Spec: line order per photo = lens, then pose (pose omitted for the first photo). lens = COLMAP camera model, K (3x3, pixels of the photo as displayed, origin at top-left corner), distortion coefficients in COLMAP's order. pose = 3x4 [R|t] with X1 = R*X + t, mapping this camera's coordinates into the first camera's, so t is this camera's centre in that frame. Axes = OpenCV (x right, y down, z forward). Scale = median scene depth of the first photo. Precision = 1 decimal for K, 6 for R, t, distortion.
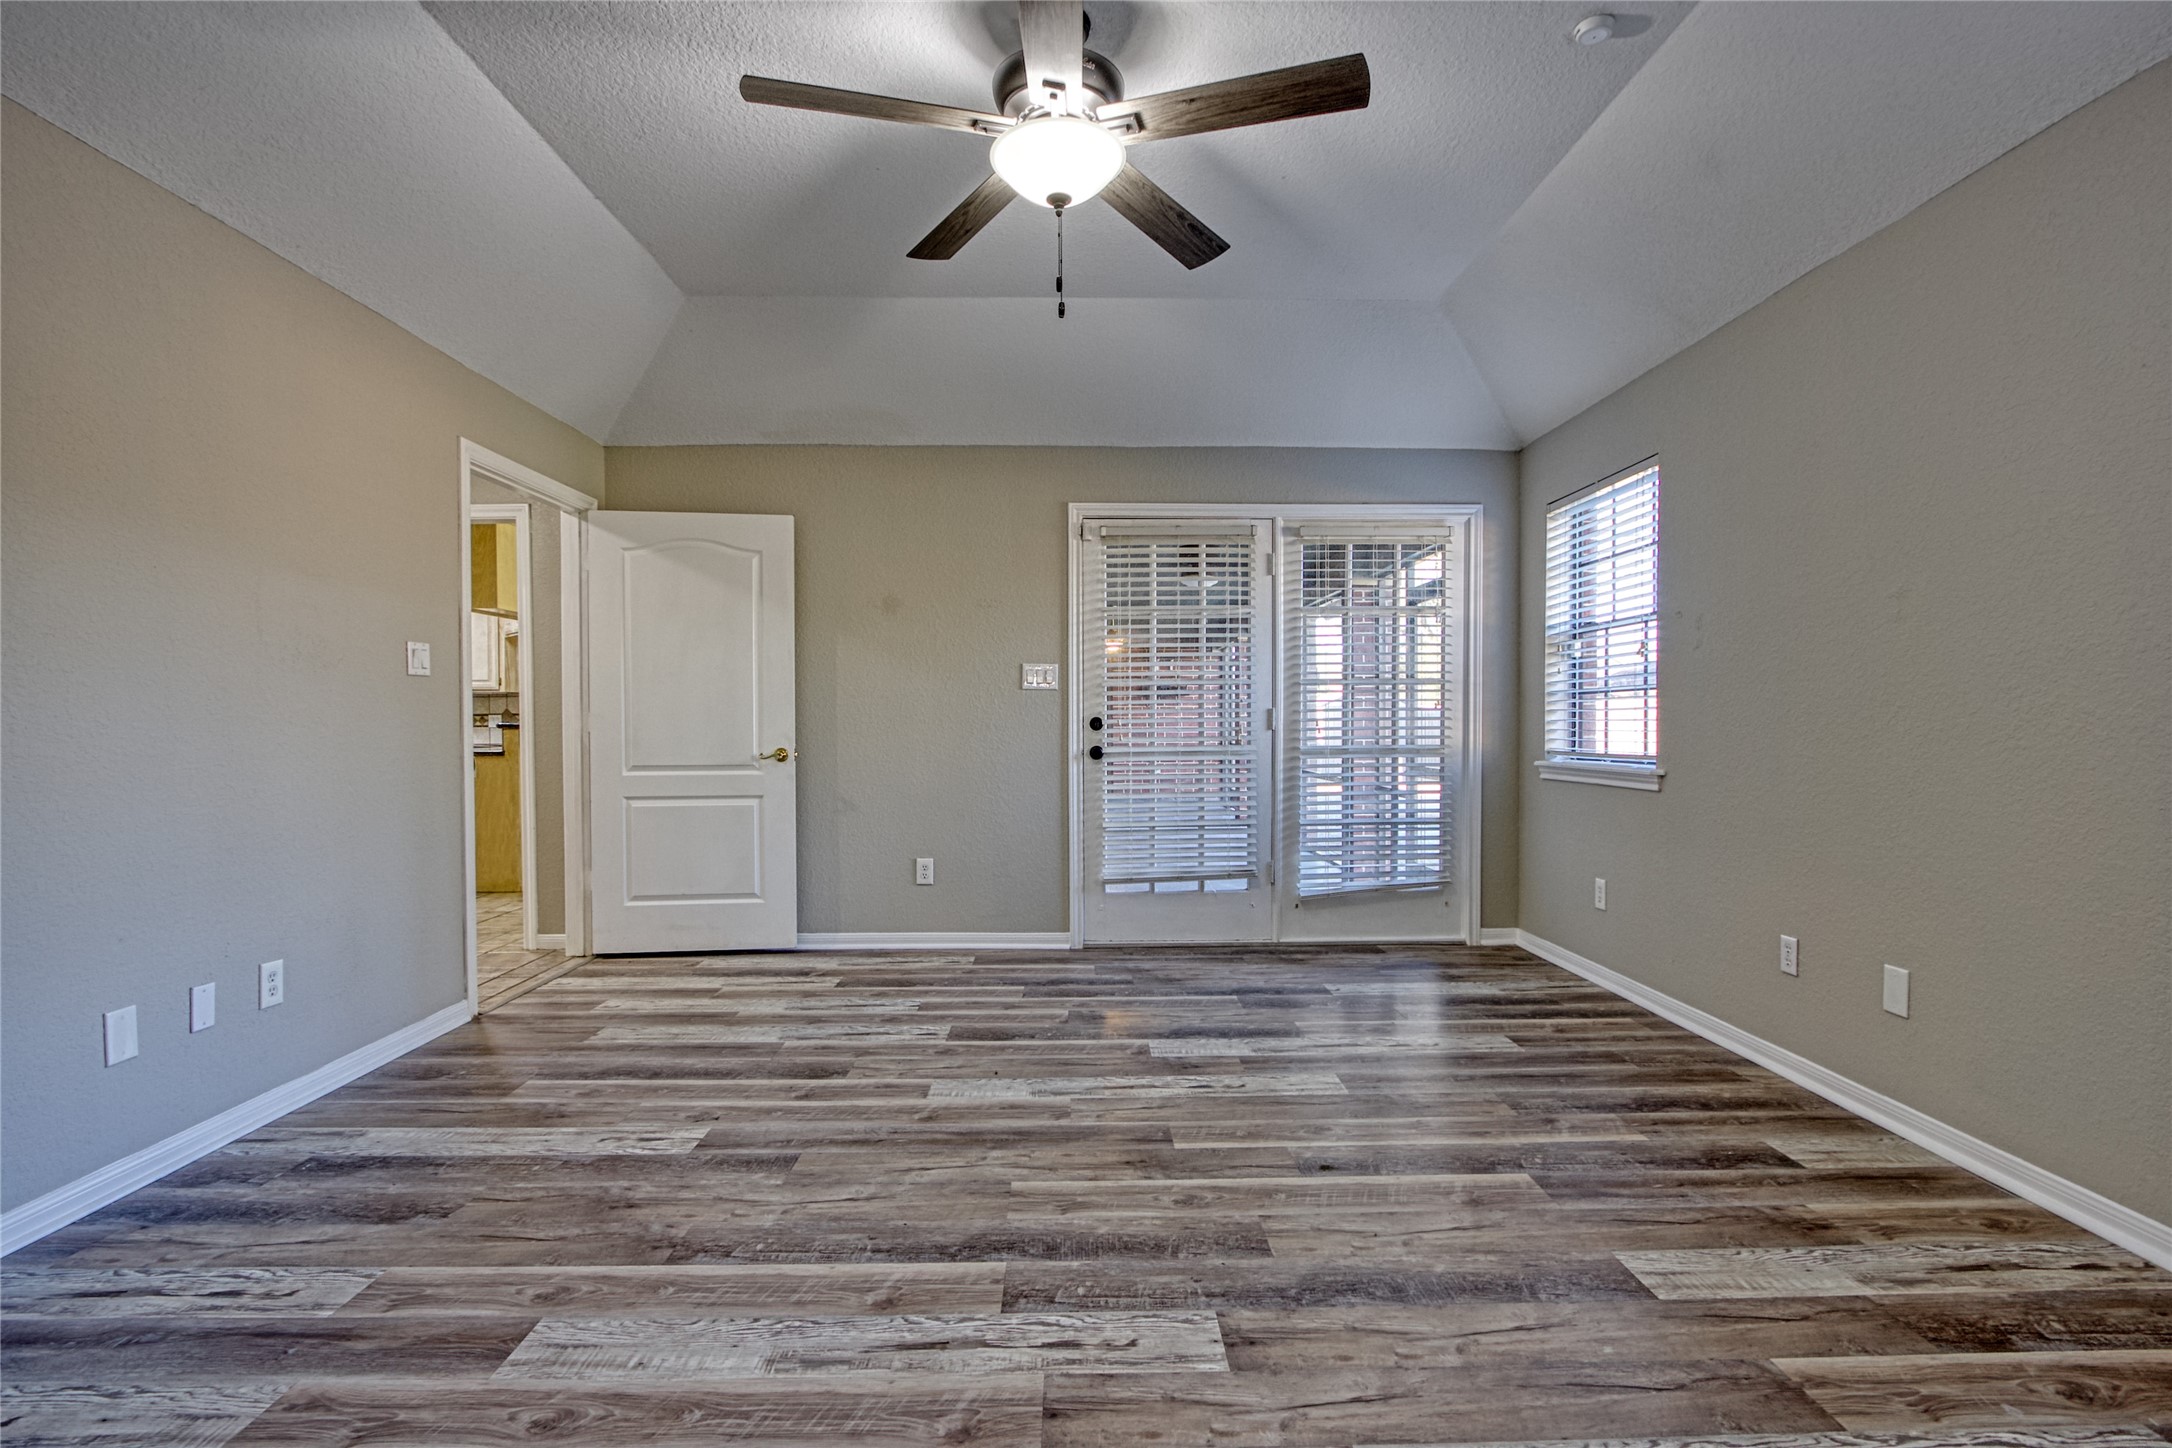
lens RADIAL K [[1006.1, 0, 1086.4], [0, 1006.1, 738.2], [0, 0, 1]] dist [-0.011170, 0.000072]
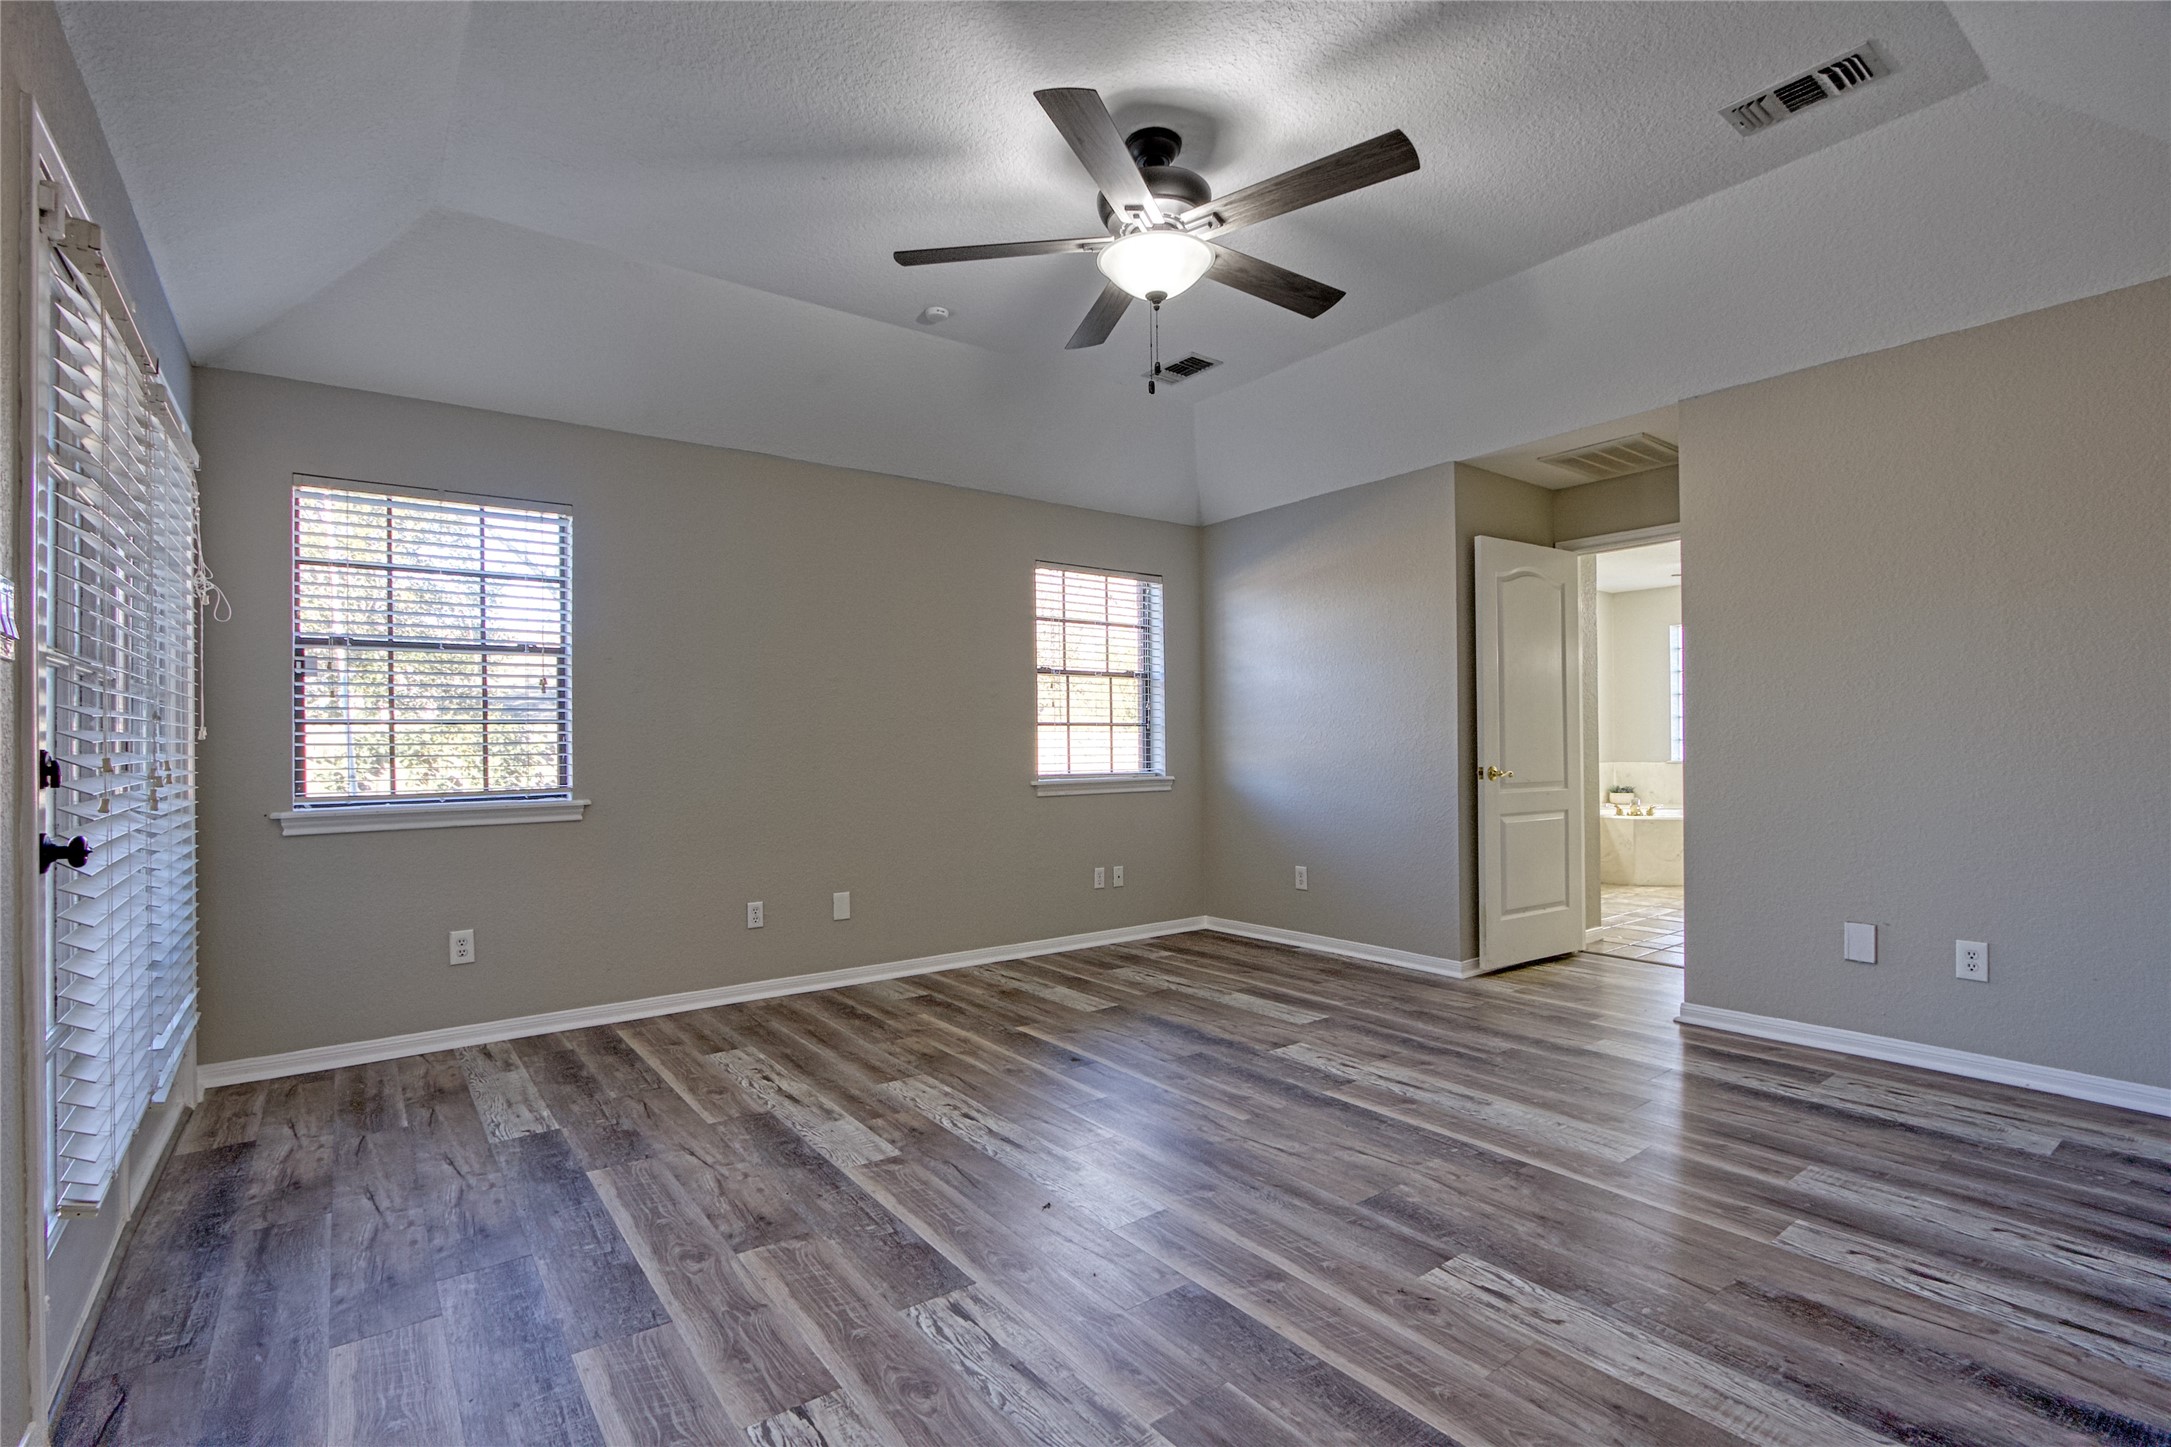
lens RADIAL K [[1005.6, 0, 1085.9], [0, 1005.6, 737.7], [0, 0, 1]] dist [-0.011170, 0.000072]
pose [[-0.585892, 0.017255, 0.810205, -0.852463], [0.026060, 0.999657, -0.002445, -0.026014], [-0.809970, 0.019681, -0.586141, 1.647166]]
